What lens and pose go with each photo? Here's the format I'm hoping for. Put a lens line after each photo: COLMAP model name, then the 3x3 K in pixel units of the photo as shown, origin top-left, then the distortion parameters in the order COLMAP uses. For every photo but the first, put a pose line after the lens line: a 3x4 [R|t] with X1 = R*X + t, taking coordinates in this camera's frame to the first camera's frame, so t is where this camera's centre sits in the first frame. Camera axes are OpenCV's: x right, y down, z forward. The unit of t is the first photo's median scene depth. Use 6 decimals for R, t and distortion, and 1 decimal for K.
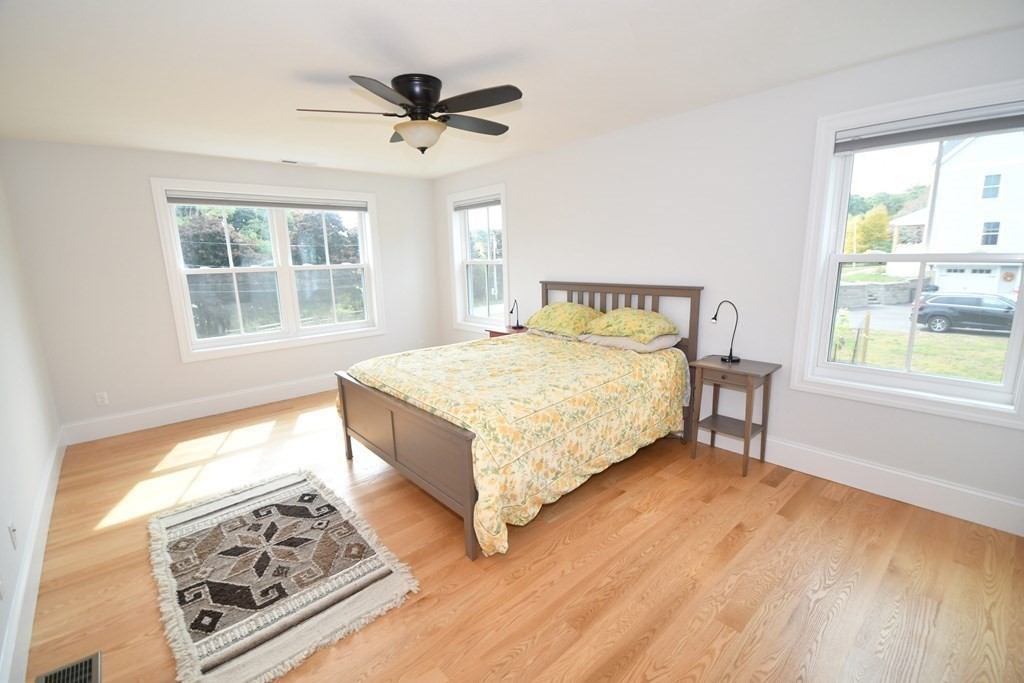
lens RADIAL K [[451.2, 0, 509.8], [0, 451.2, 345.6], [0, 0, 1]] dist [0.004023, -0.007115]
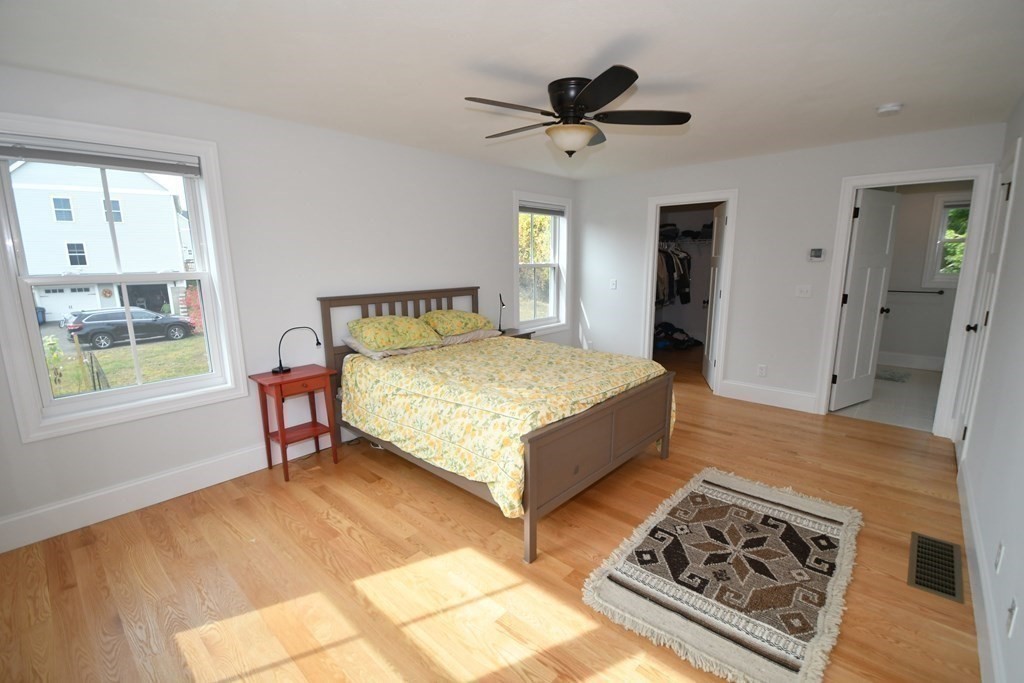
lens RADIAL K [[451.2, 0, 509.8], [0, 451.2, 345.6], [0, 0, 1]] dist [0.004023, -0.007115]
pose [[-0.110373, -0.162368, 0.980538, -1.205486], [0.208366, 0.960861, 0.182564, -0.229651], [-0.971803, 0.224461, -0.072221, 1.273788]]
